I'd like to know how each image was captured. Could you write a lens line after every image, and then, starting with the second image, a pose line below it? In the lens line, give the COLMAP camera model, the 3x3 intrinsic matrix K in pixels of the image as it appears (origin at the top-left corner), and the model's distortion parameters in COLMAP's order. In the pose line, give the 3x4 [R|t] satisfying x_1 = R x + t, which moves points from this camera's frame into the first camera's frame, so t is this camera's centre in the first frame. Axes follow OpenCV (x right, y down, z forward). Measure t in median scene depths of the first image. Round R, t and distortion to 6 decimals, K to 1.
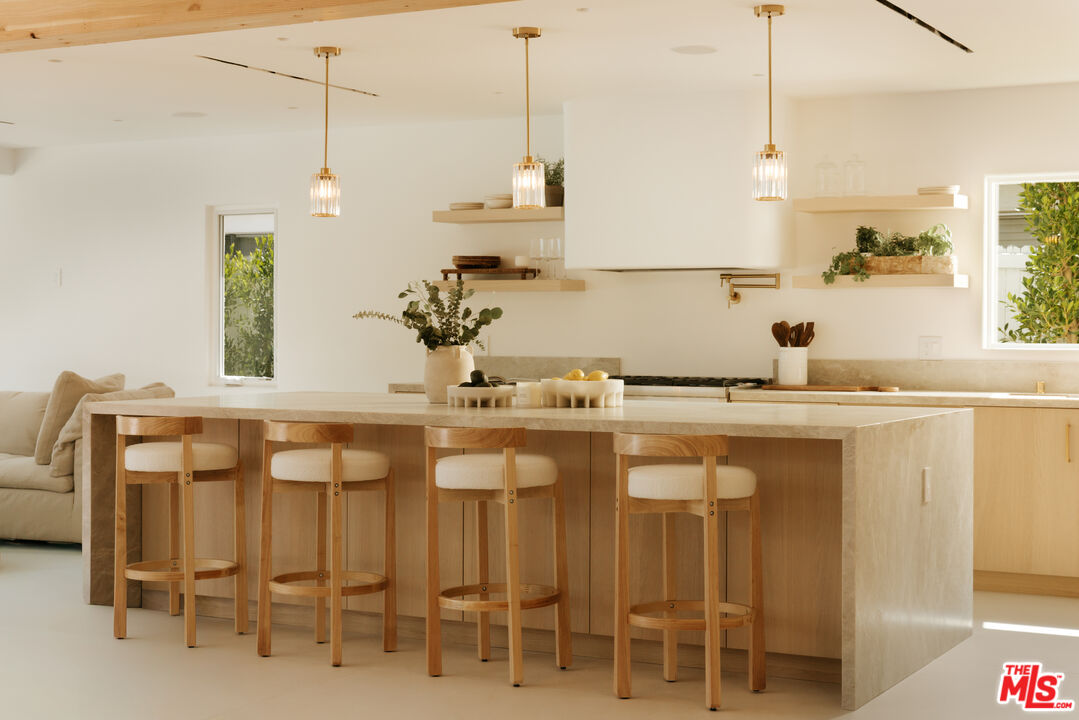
lens RADIAL K [[1715.7, 0, 534.4], [0, 1715.7, 355.7], [0, 0, 1]] dist [0.117606, 0.000000]
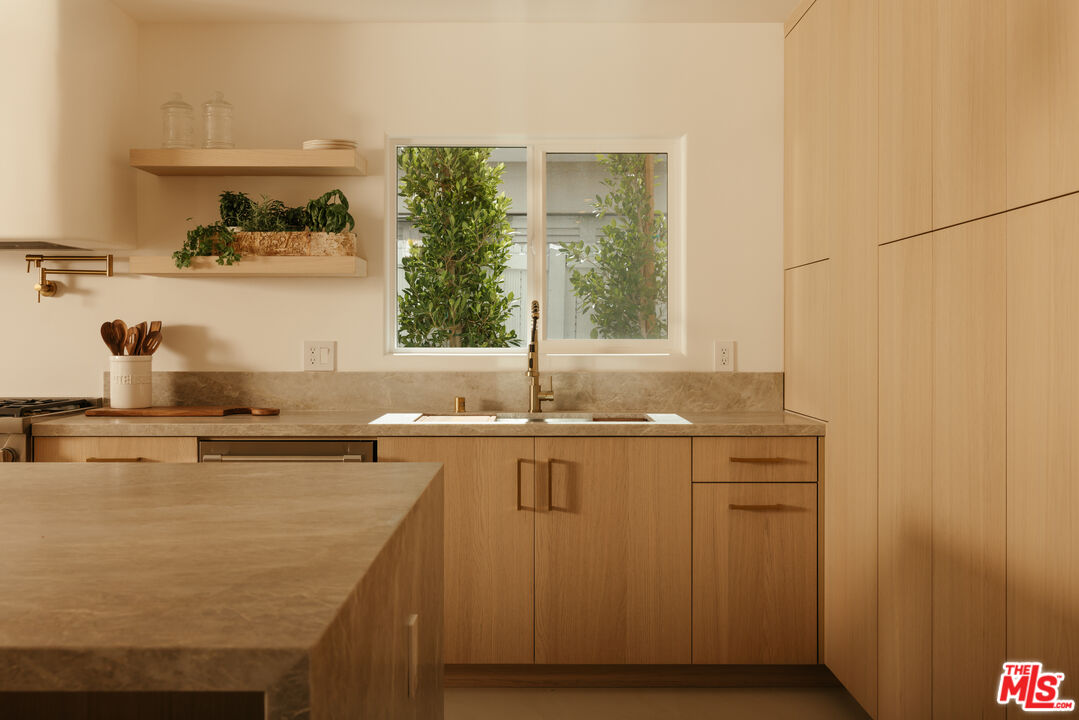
lens RADIAL K [[1103.1, 0, 519.6], [0, 1103.1, 326.4], [0, 0, 1]] dist [0.033718, 0.000000]
pose [[0.889513, 0.000105, 0.456909, 0.084278], [0.010520, 0.999730, -0.020711, -0.006062], [-0.456788, 0.023229, 0.889272, 0.520575]]
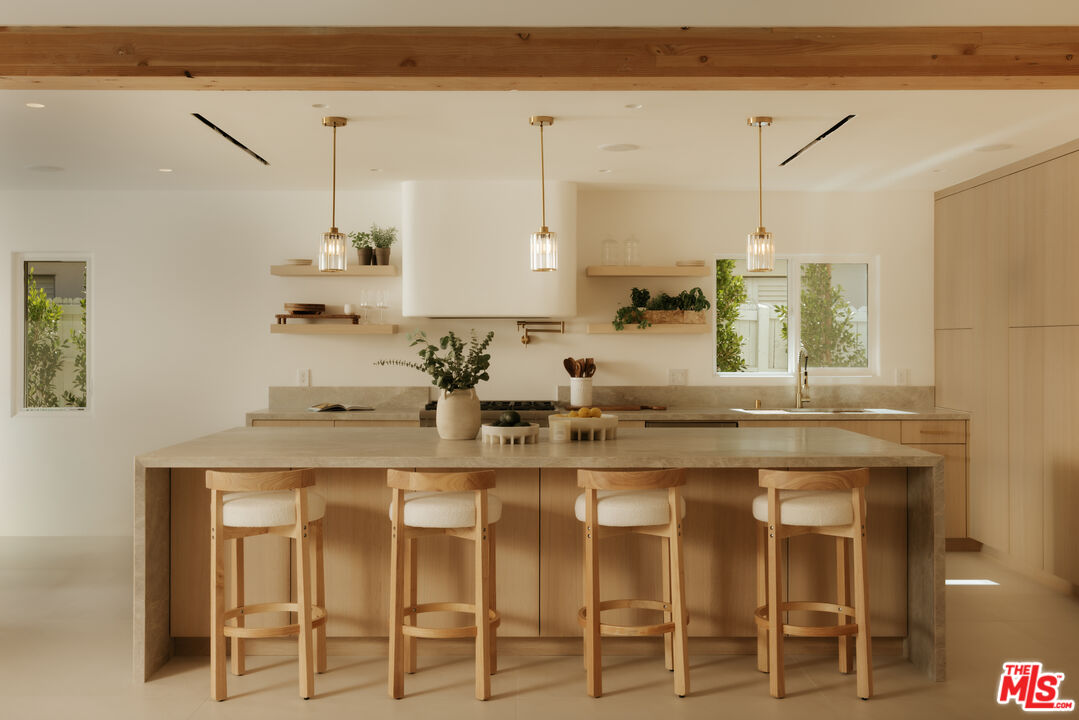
lens RADIAL K [[1103.1, 0, 536.3], [0, 1103.1, 349.0], [0, 0, 1]] dist [0.033718, 0.000000]
pose [[0.874306, -0.006395, 0.485334, -0.299651], [0.010628, 0.999926, -0.005971, -0.022686], [-0.485260, 0.010379, 0.874309, 0.278591]]
